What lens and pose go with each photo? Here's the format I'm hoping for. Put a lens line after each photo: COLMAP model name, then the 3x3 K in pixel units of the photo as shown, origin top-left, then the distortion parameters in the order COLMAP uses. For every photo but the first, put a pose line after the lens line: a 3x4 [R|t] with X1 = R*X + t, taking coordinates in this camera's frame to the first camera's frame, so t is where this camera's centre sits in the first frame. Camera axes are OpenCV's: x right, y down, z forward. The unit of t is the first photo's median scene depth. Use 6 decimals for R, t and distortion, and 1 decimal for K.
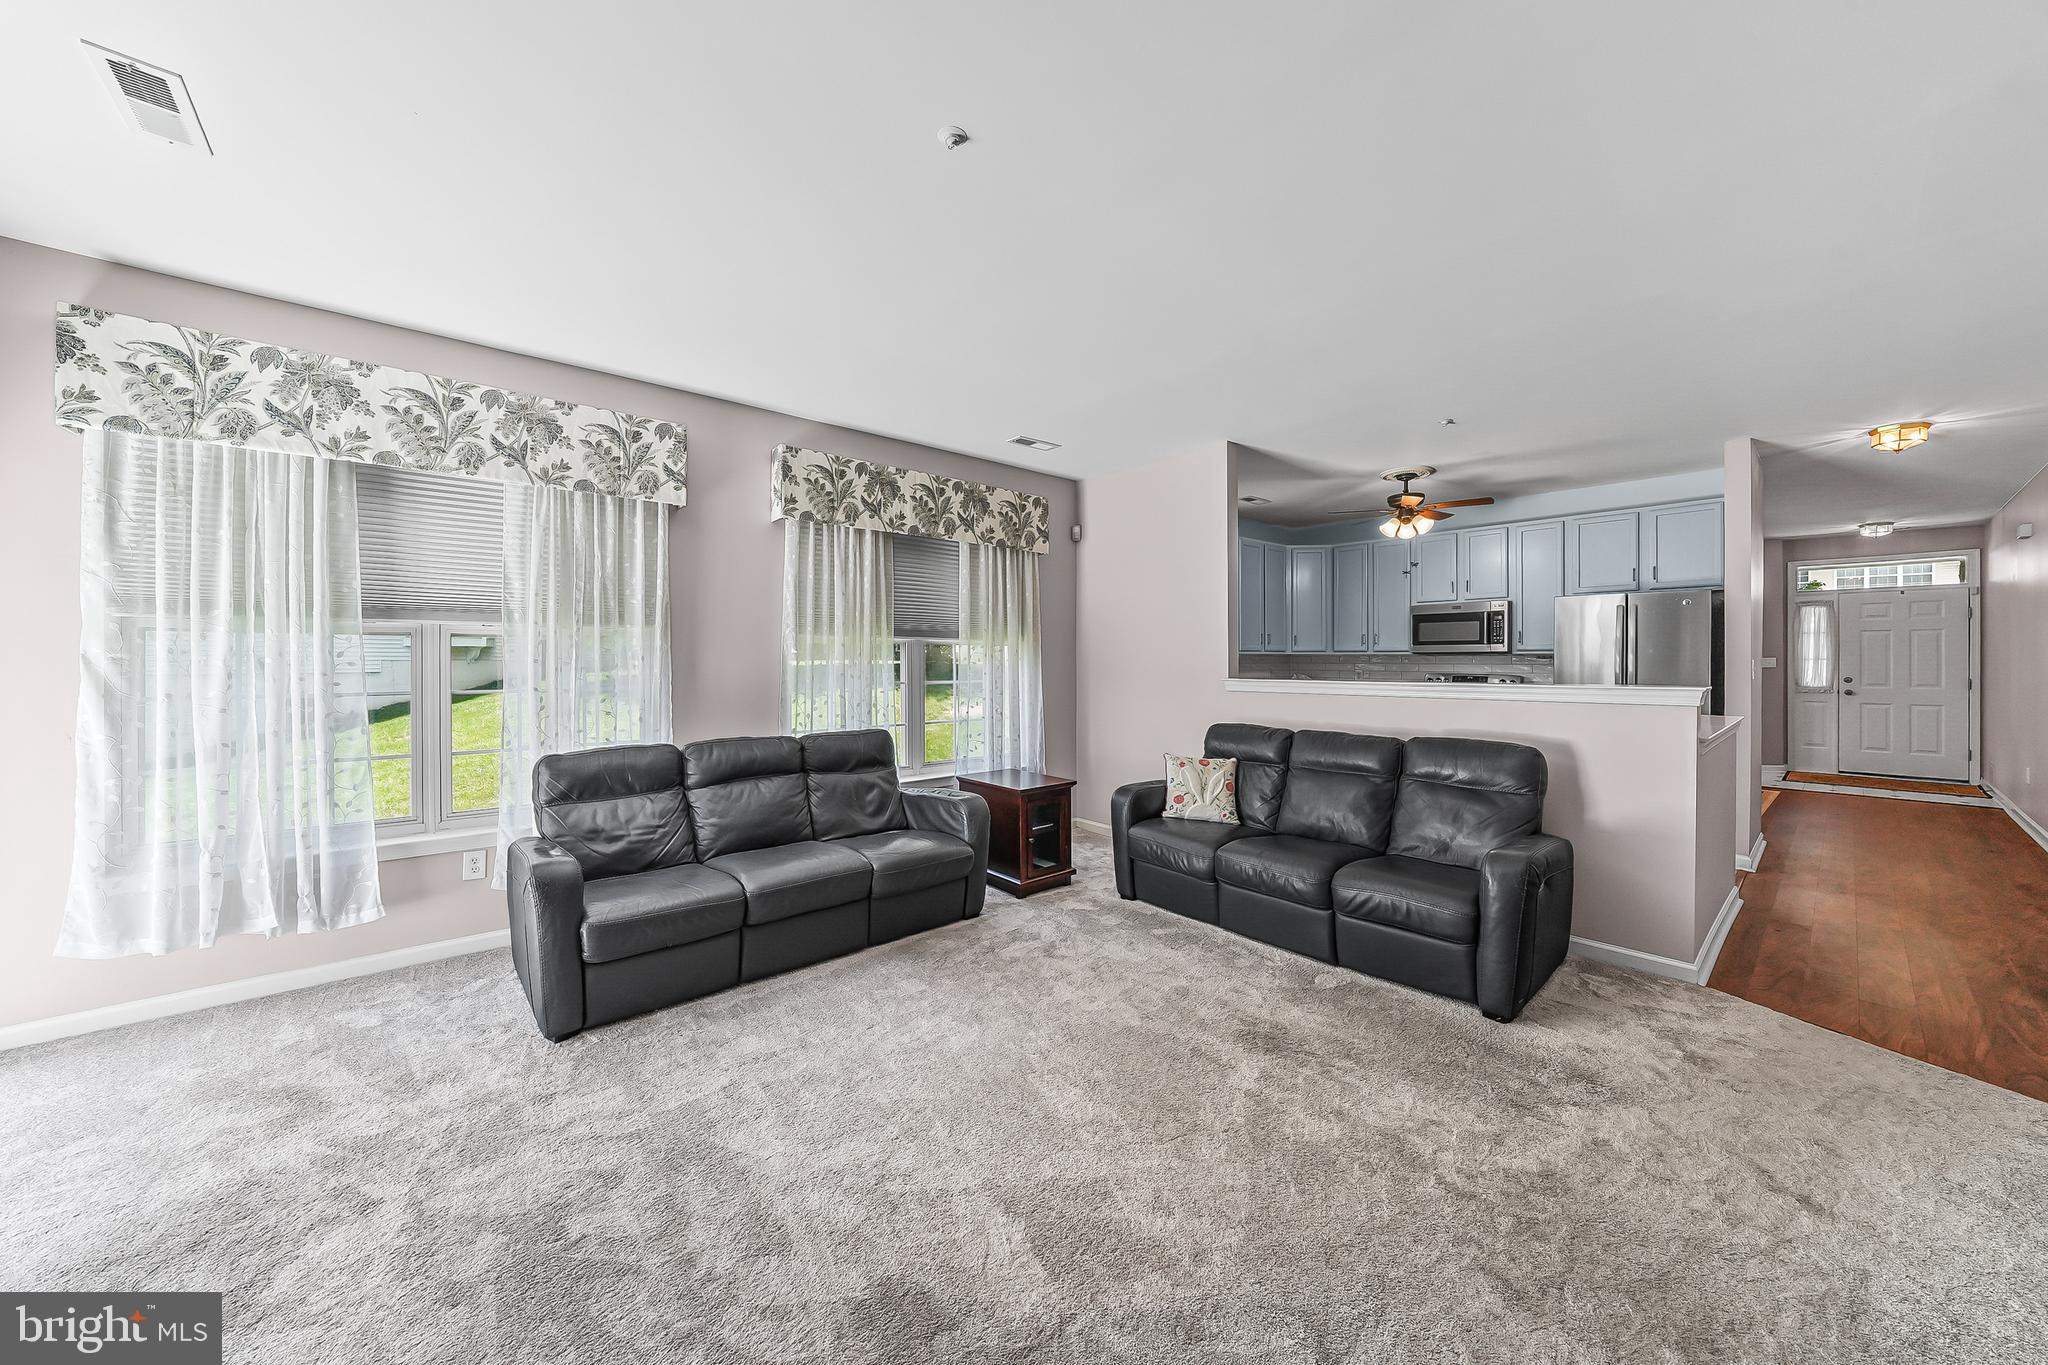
lens RADIAL K [[703.3, 0, 1024.0], [0, 703.3, 682.5], [0, 0, 1]] dist [-0.014611, -0.000022]
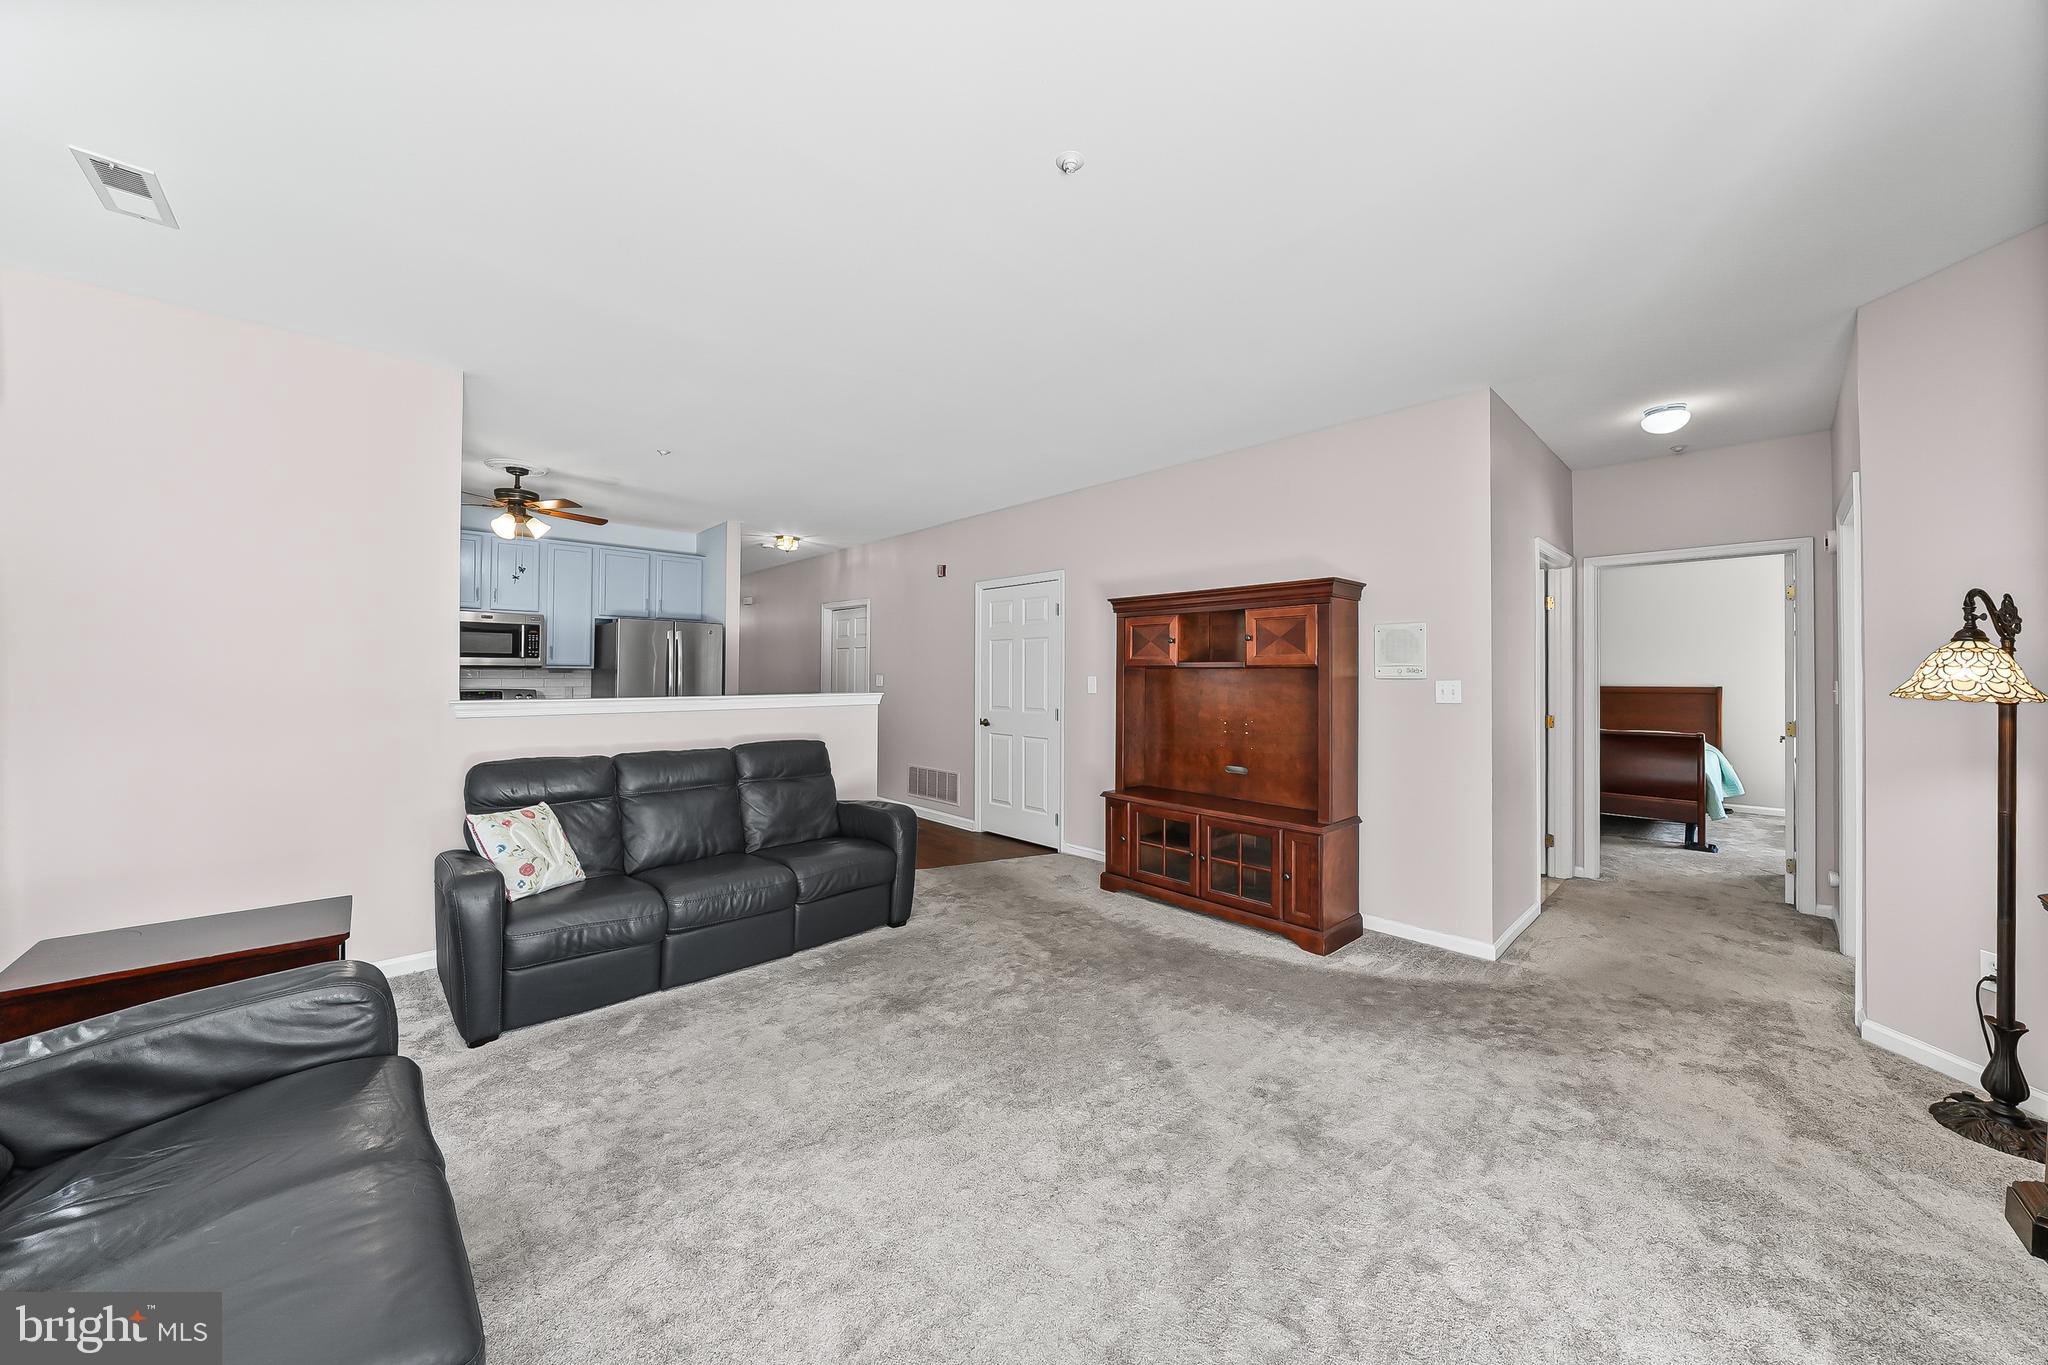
lens RADIAL K [[714.5, 0, 1024.0], [0, 714.5, 682.5], [0, 0, 1]] dist [-0.000411, -0.000042]
pose [[-0.042976, -0.009632, 0.999030, -0.552658], [0.027980, 0.999550, 0.010841, -0.019202], [-0.998684, 0.028419, -0.042687, 0.541495]]
